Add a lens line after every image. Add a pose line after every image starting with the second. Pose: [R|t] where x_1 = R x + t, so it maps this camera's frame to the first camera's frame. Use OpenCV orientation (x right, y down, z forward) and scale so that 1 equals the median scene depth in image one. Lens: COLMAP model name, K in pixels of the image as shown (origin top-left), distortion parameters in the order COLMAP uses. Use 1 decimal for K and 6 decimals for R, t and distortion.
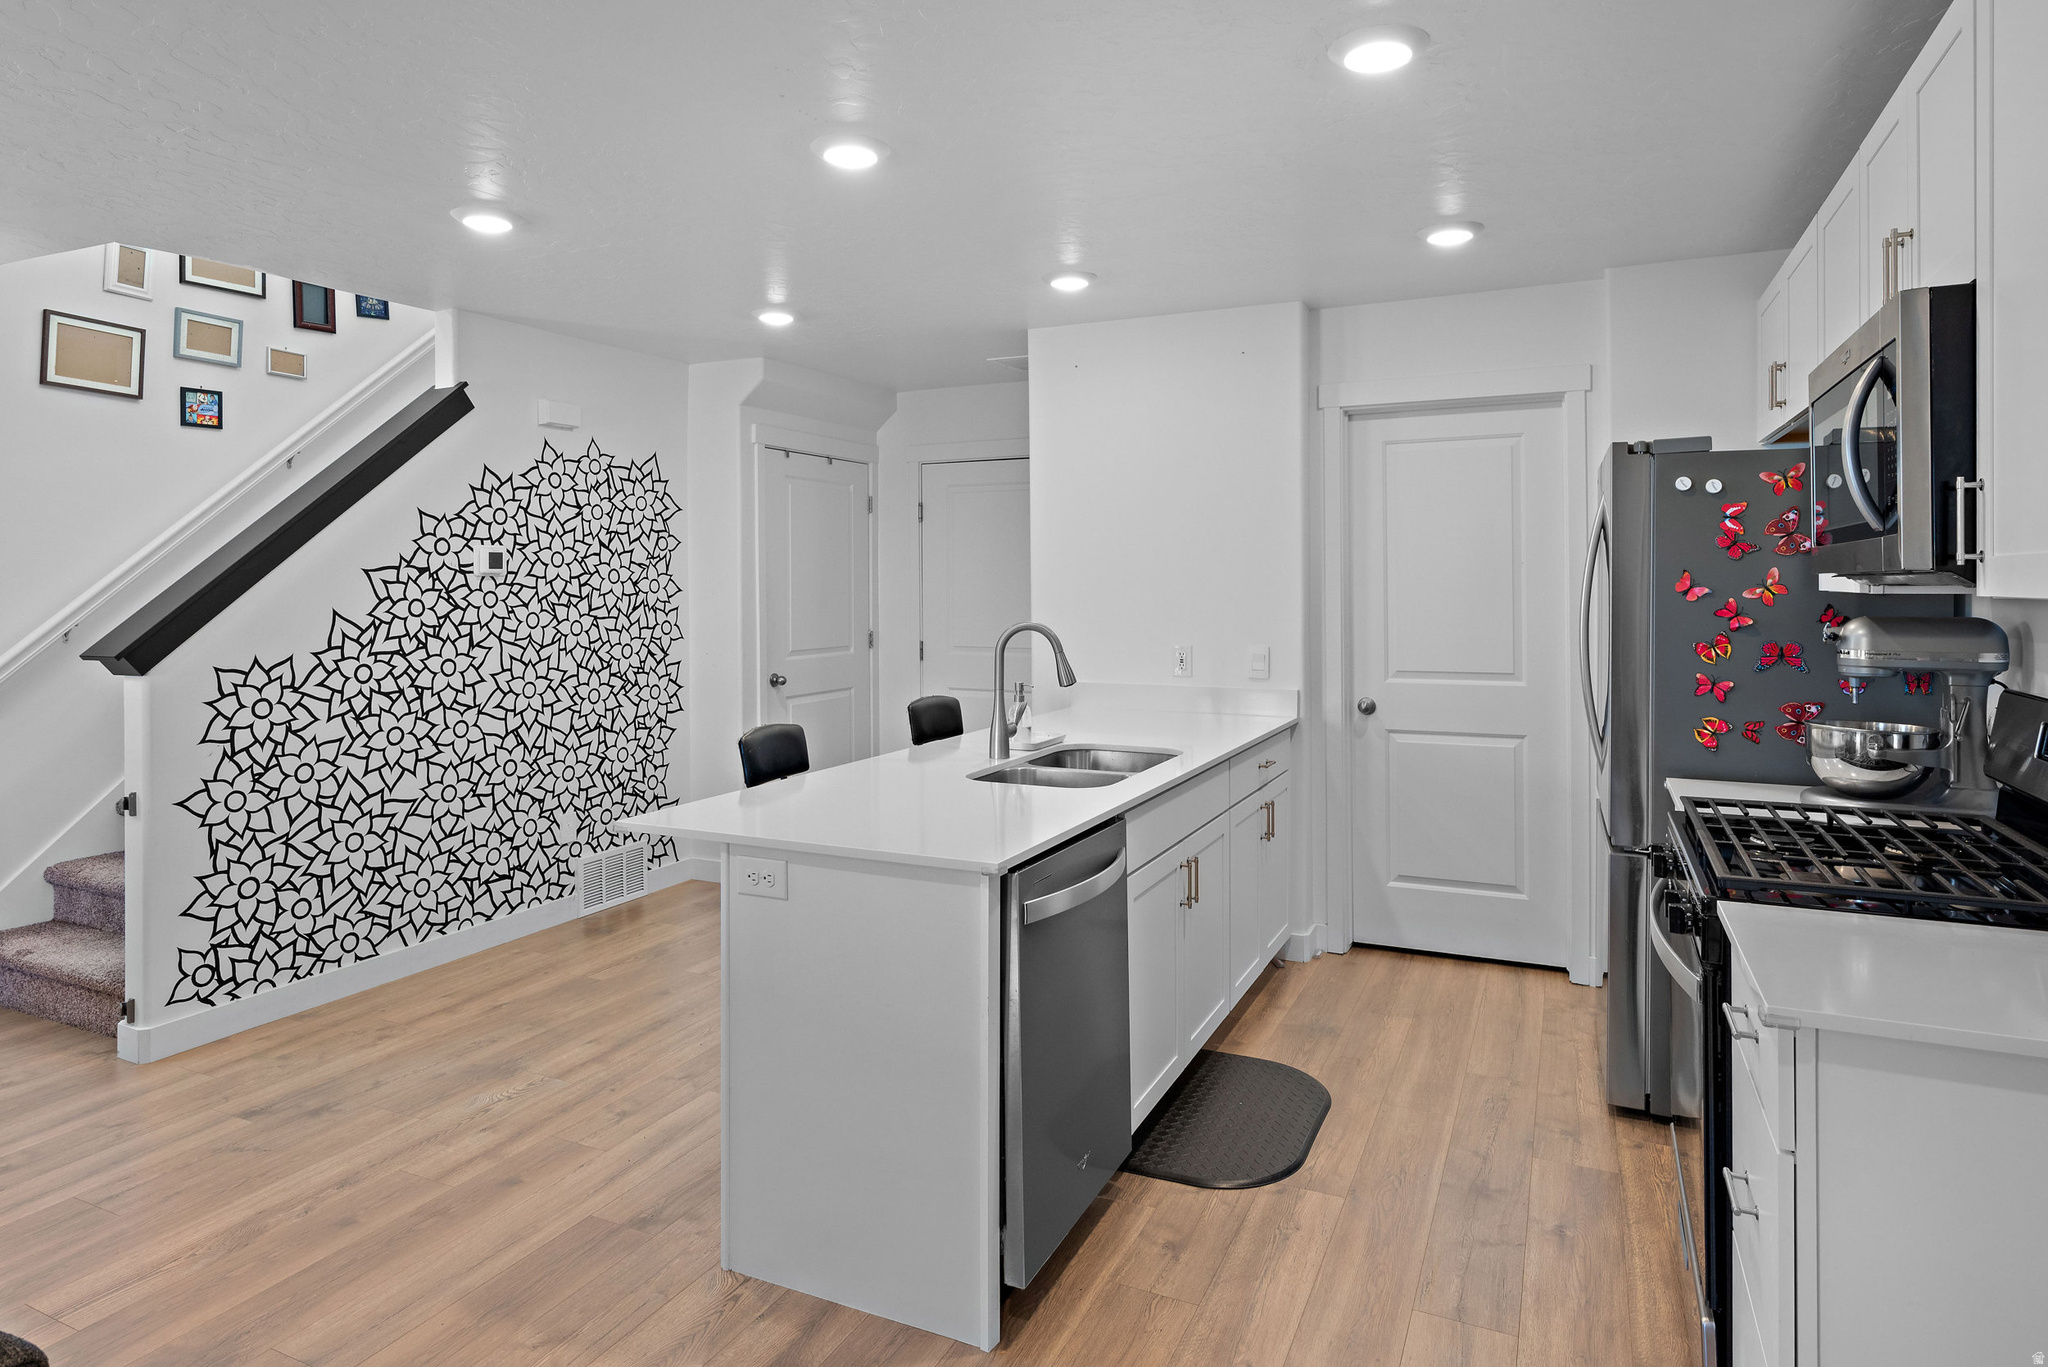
lens RADIAL K [[1165.9, 0, 1033.0], [0, 1165.9, 588.5], [0, 0, 1]] dist [-0.001131, -0.000256]
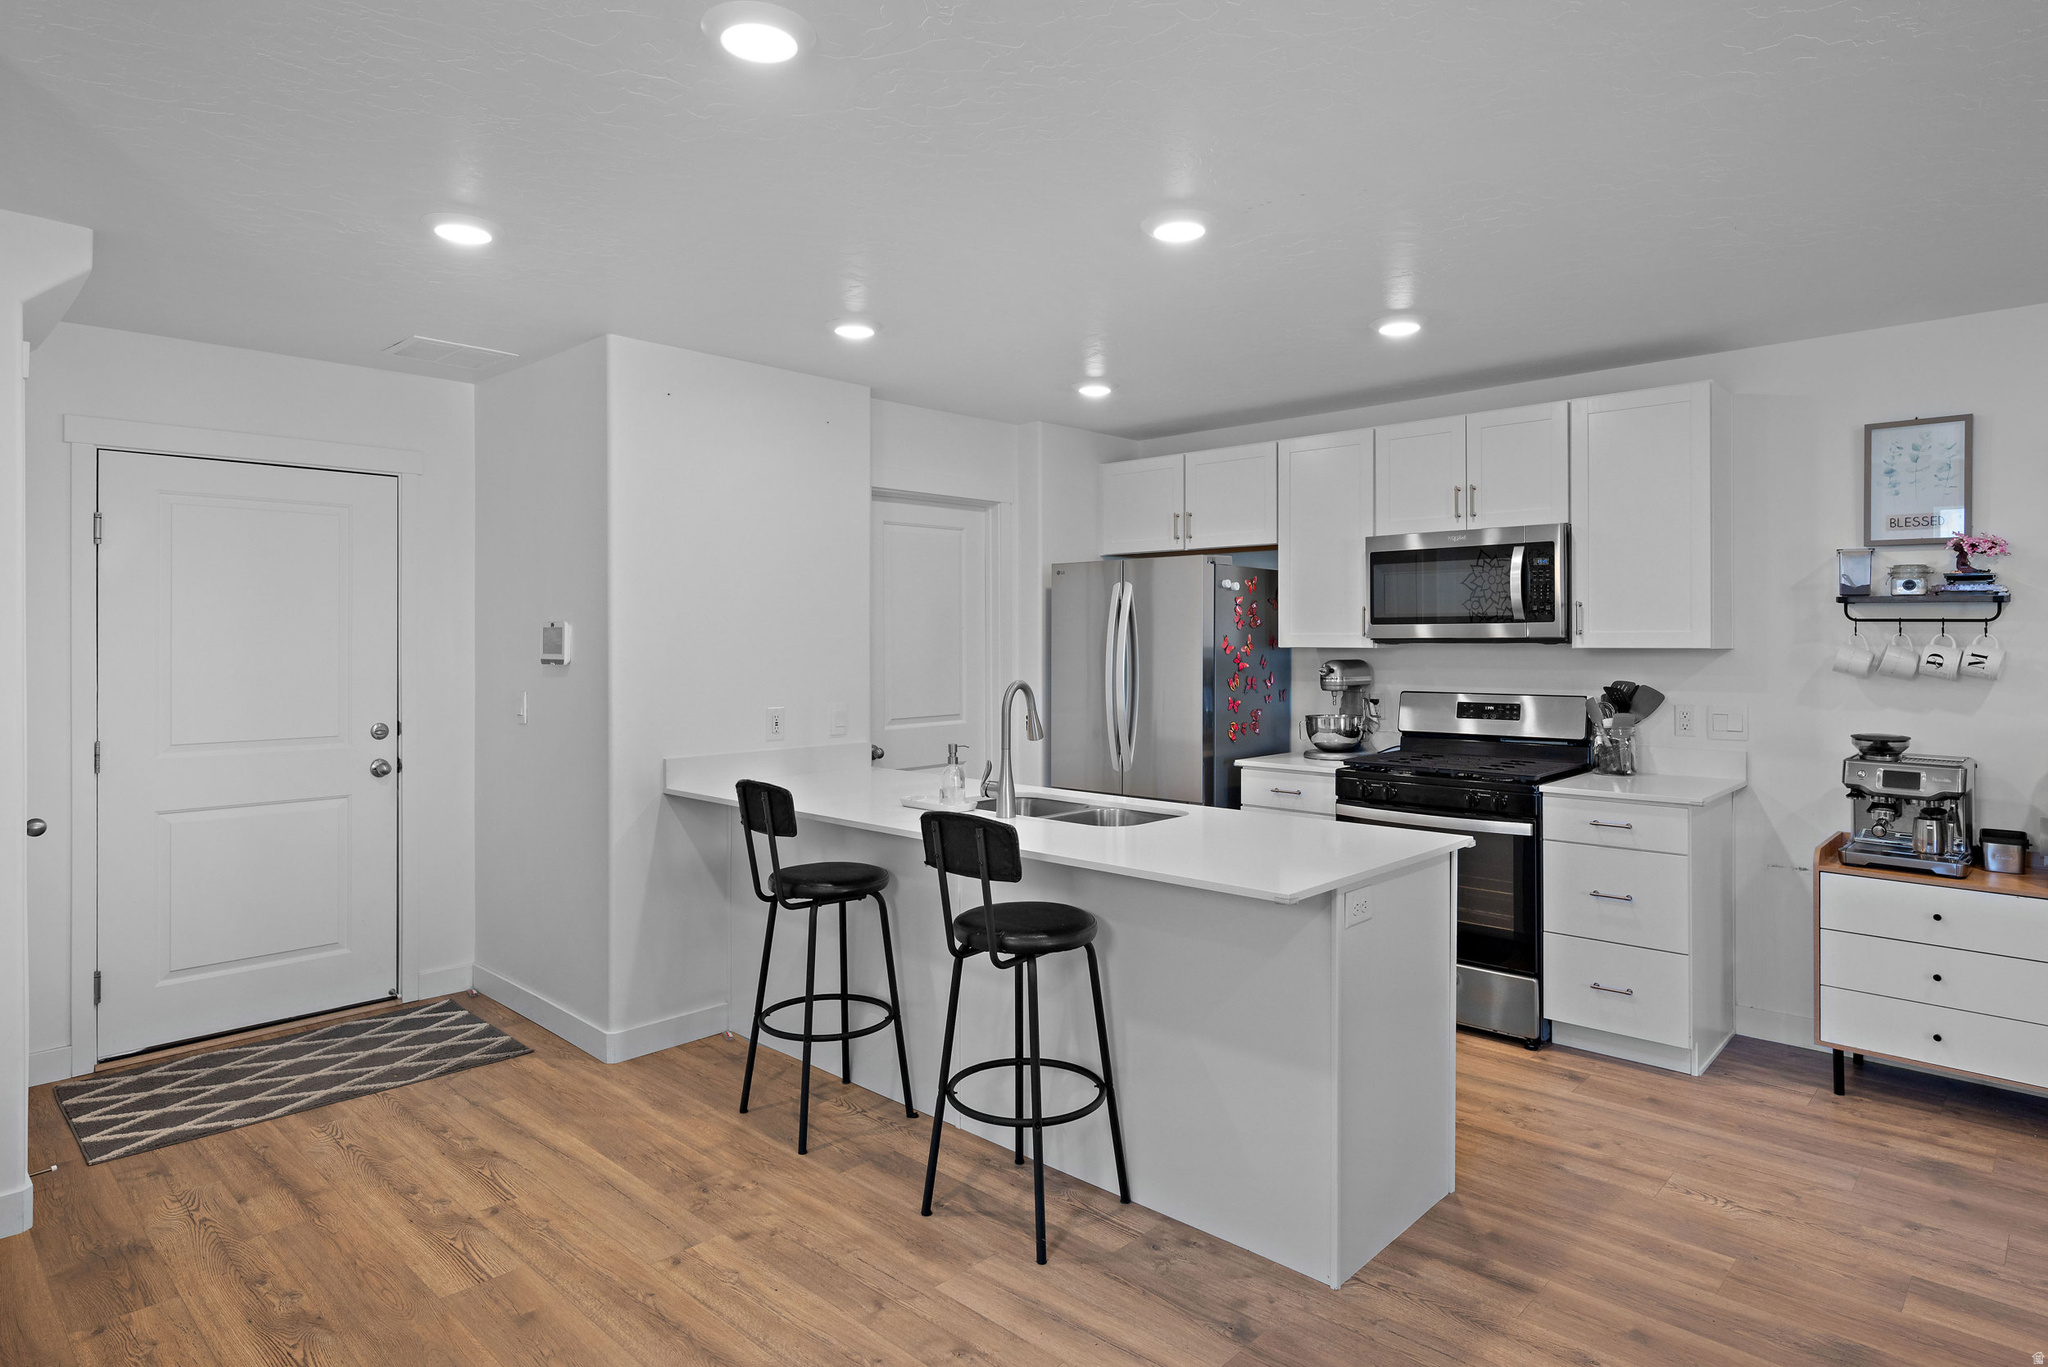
lens RADIAL K [[1144.6, 0, 1027.2], [0, 1144.6, 640.2], [0, 0, 1]] dist [-0.001940, -0.000358]
pose [[0.312236, 0.002039, 0.950002, -0.736586], [0.007082, 0.999965, -0.004474, -0.002363], [-0.949978, 0.008125, 0.312210, 0.514575]]
